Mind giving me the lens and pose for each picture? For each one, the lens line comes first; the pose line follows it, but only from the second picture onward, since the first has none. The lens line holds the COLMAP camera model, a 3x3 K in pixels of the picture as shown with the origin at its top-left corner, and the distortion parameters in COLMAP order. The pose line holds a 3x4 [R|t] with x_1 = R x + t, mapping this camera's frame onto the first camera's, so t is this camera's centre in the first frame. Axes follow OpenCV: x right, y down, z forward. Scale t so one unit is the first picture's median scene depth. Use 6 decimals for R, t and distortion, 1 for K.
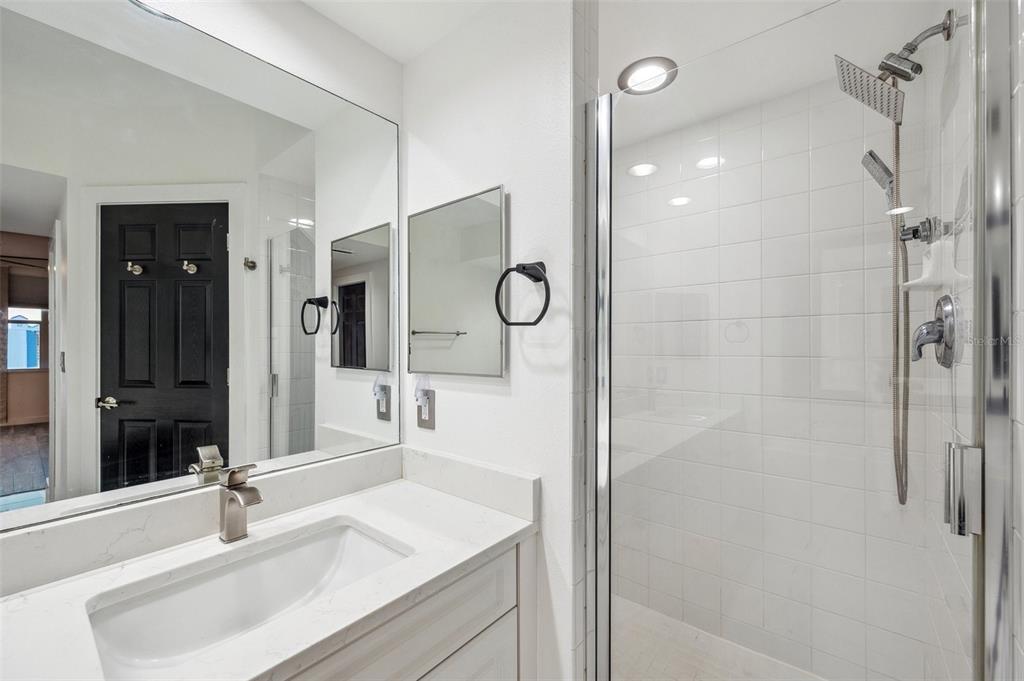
lens RADIAL K [[414.4, 0, 513.6], [0, 414.4, 346.7], [0, 0, 1]] dist [0.000416, 0.000015]
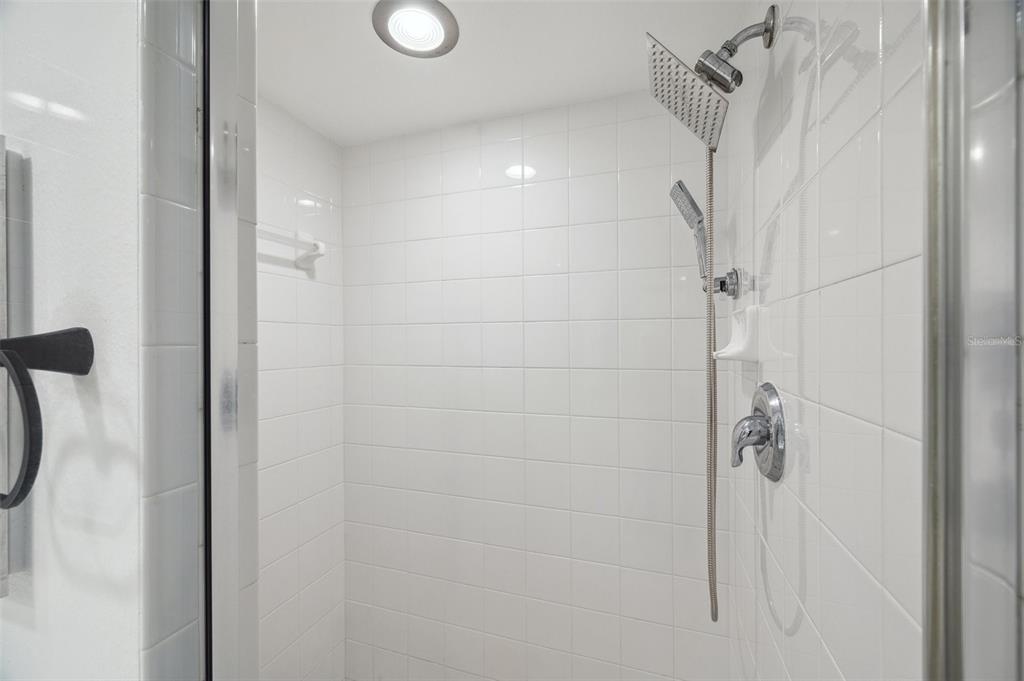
lens RADIAL K [[405.4, 0, 512.0], [0, 405.4, 340.5], [0, 0, 1]] dist [-0.001967, -0.000003]
pose [[0.935130, -0.000388, 0.354305, 0.321241], [0.001923, 0.999990, -0.003979, -0.186104], [-0.354300, 0.004402, 0.935122, 0.444602]]
